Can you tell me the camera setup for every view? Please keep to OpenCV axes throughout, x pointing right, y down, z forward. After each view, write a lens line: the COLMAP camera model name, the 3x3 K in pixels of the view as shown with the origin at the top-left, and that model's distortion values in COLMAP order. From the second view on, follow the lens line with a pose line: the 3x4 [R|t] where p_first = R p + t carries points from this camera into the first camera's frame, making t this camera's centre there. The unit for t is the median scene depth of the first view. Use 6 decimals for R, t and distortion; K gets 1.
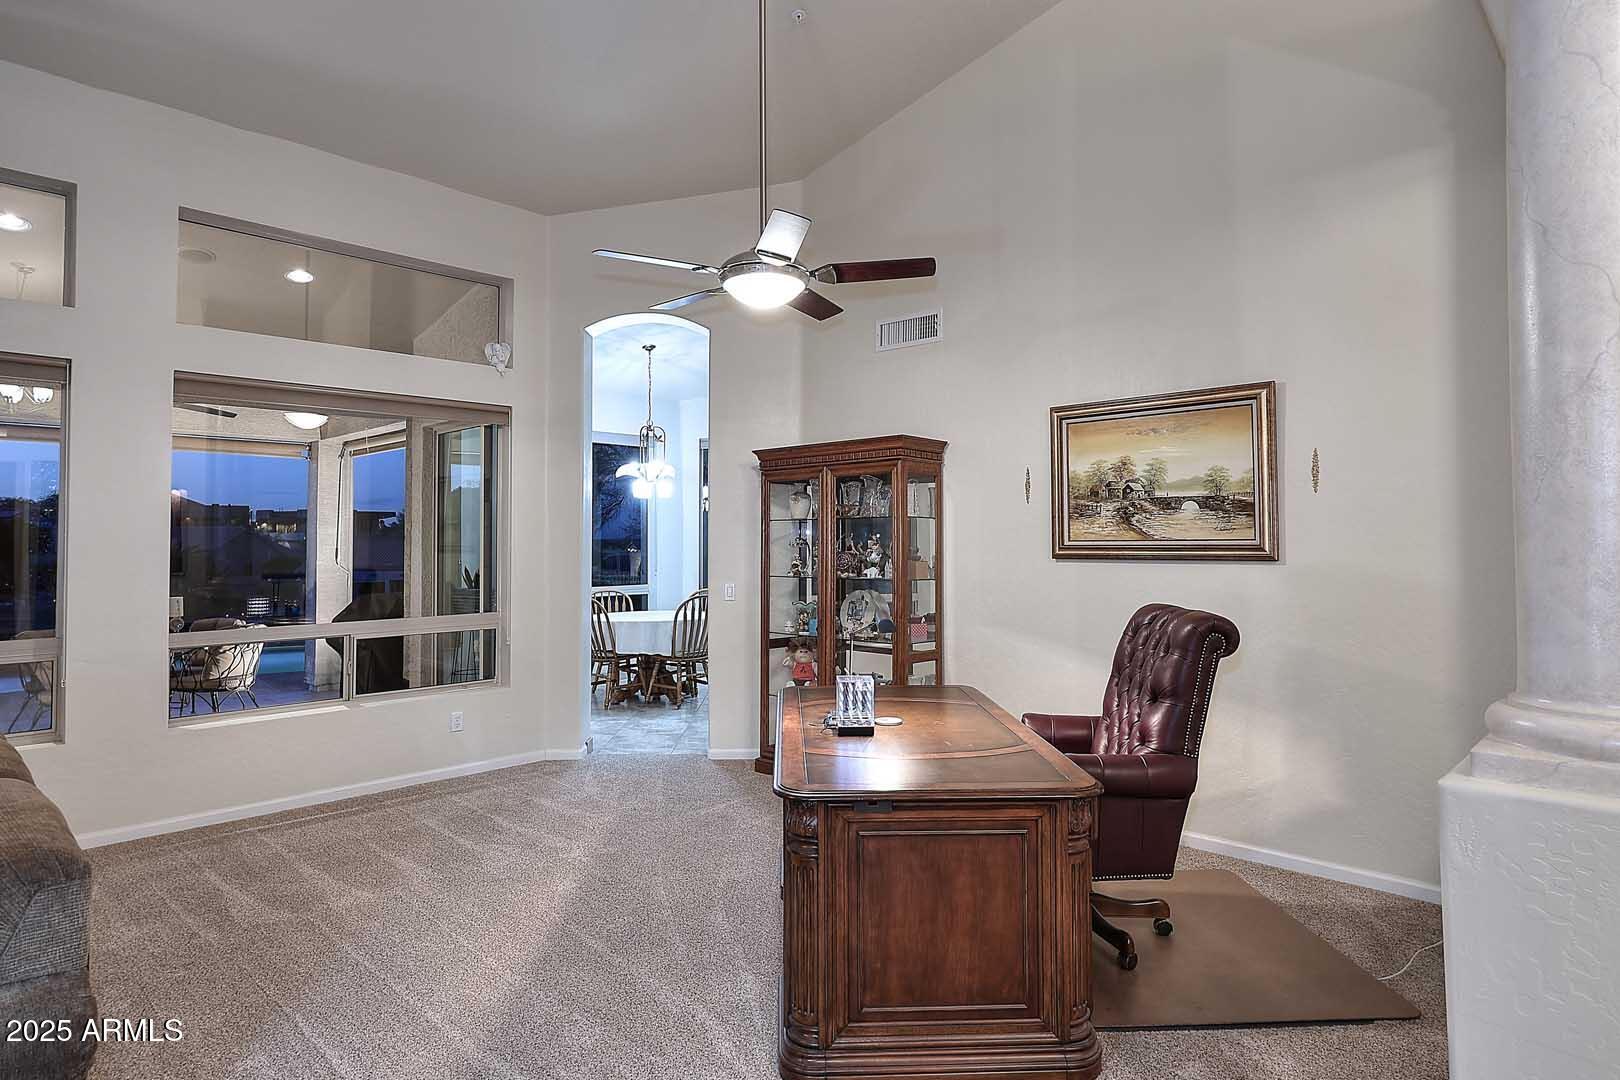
lens RADIAL K [[902.7, 0, 805.4], [0, 902.7, 506.2], [0, 0, 1]] dist [0.000197, -0.000837]
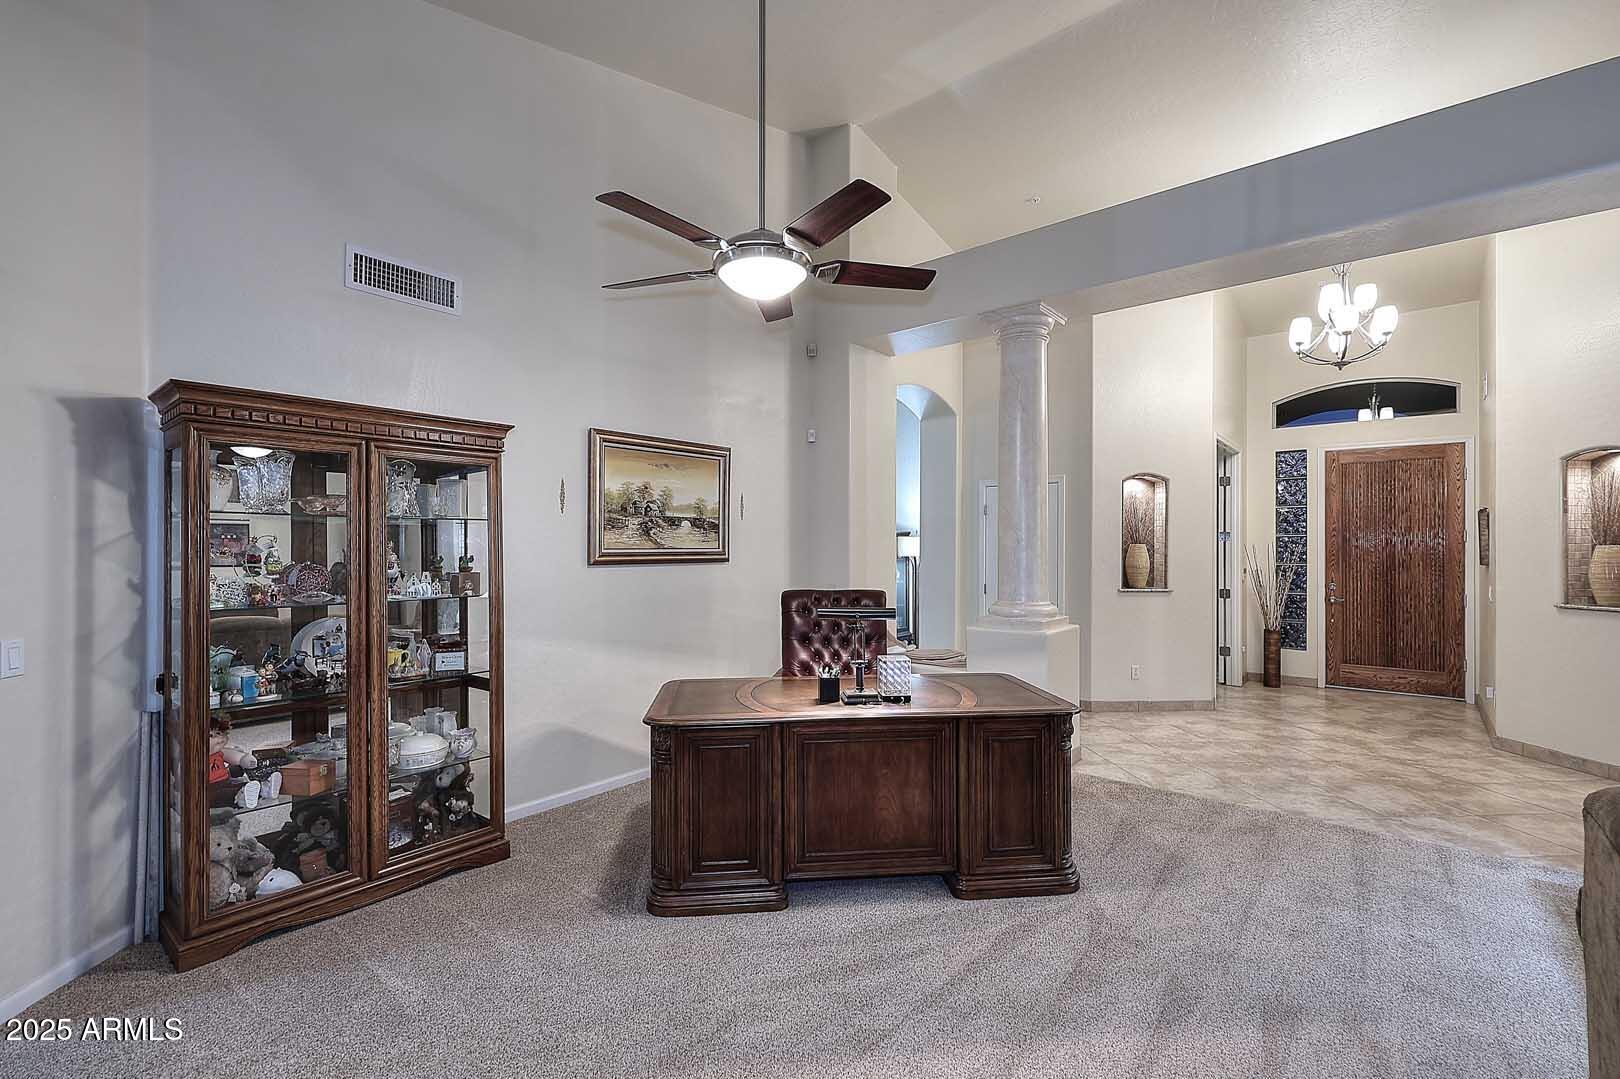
lens RADIAL K [[704.9, 0, 810.0], [0, 704.9, 539.5], [0, 0, 1]] dist [-0.003346, -0.000138]
pose [[-0.069090, 0.013832, 0.997515, -0.535784], [-0.038739, 0.999113, -0.016537, 0.027130], [-0.996858, -0.039785, -0.068493, 0.698969]]
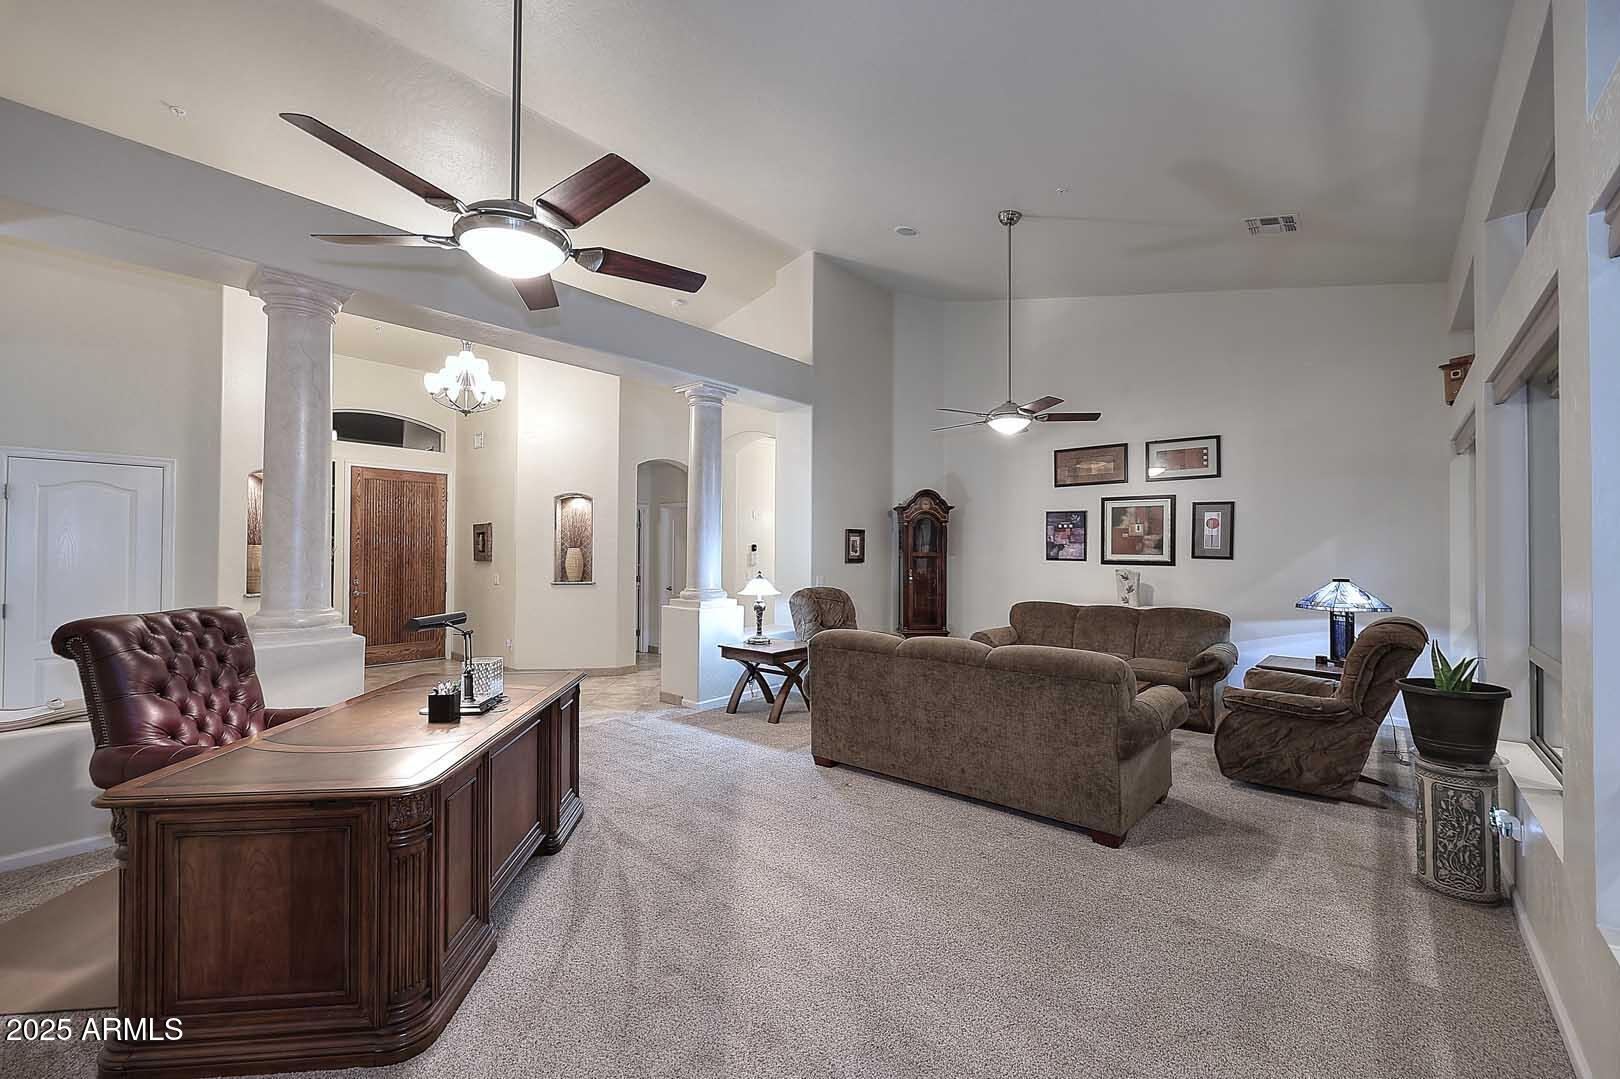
lens RADIAL K [[671.0, 0, 810.0], [0, 671.0, 539.5], [0, 0, 1]] dist [0.000288, 0.000315]
pose [[-0.998474, 0.000198, -0.055227, -0.191260], [0.003114, 0.998605, -0.052714, 0.042393], [0.055139, -0.052805, -0.997081, 1.164184]]
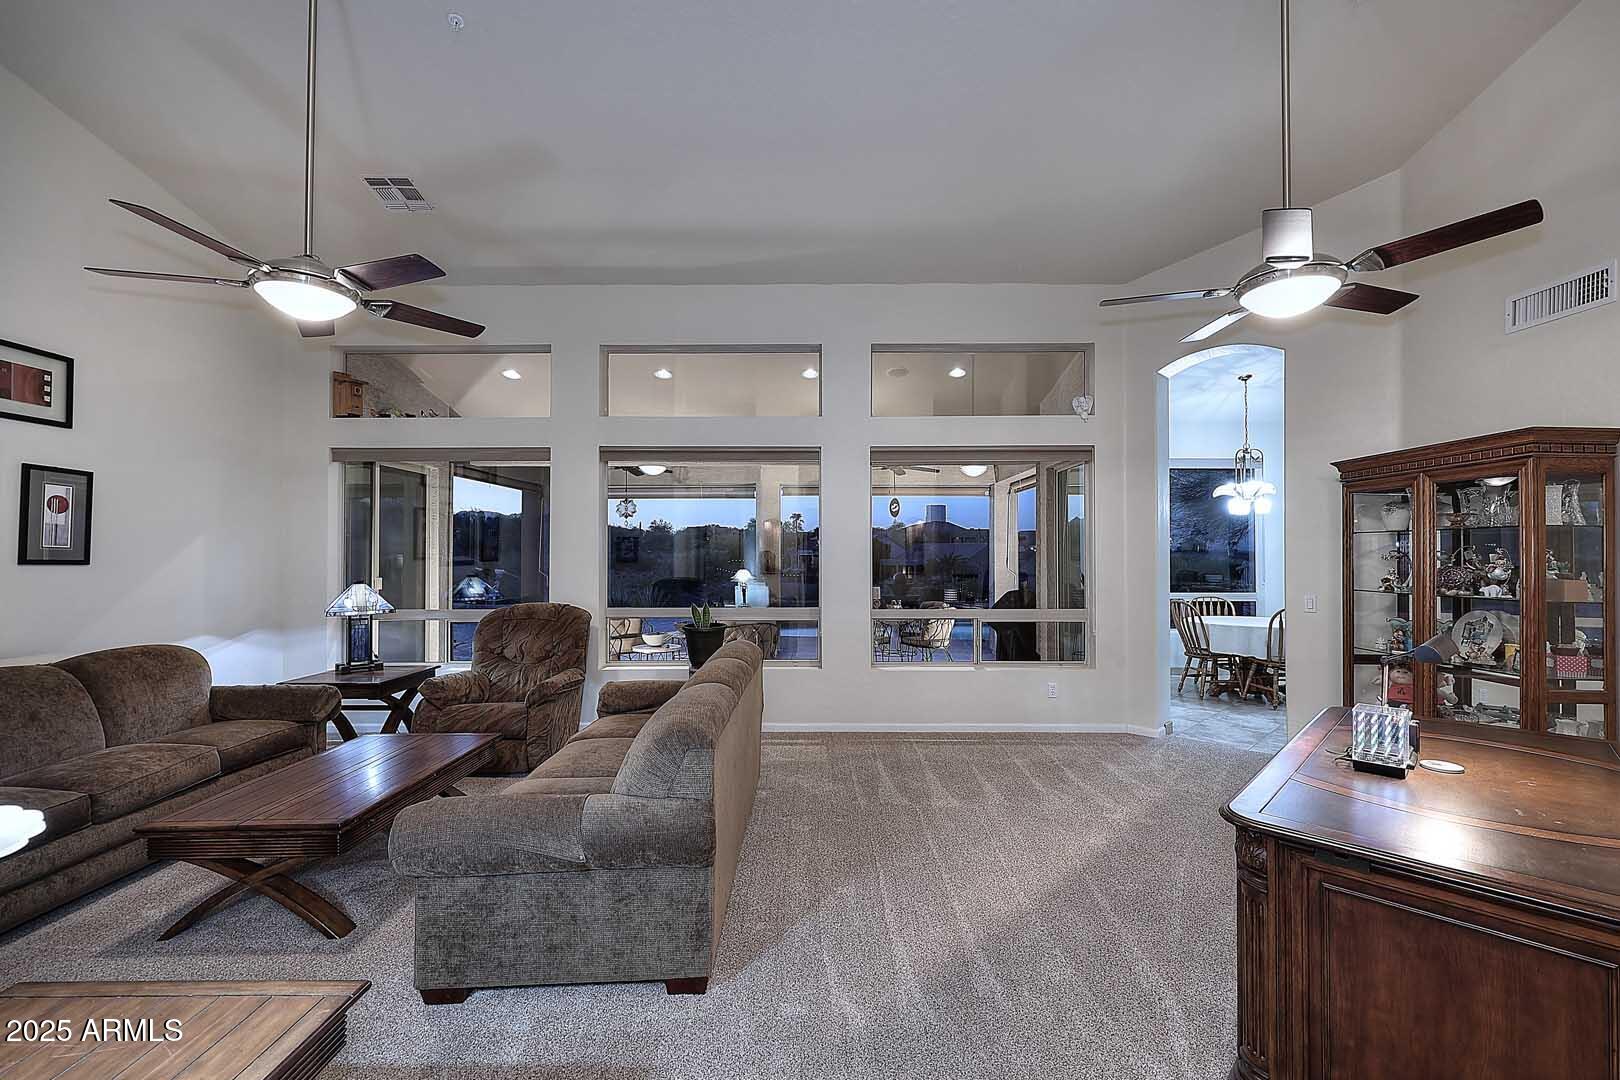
lens RADIAL K [[671.0, 0, 810.0], [0, 671.0, 540.0], [0, 0, 1]] dist [0.000288, 0.000315]
pose [[0.693337, -0.010100, -0.720542, 0.082445], [0.024406, 0.999657, 0.009472, 0.002582], [0.720200, -0.024153, 0.693346, 0.082246]]
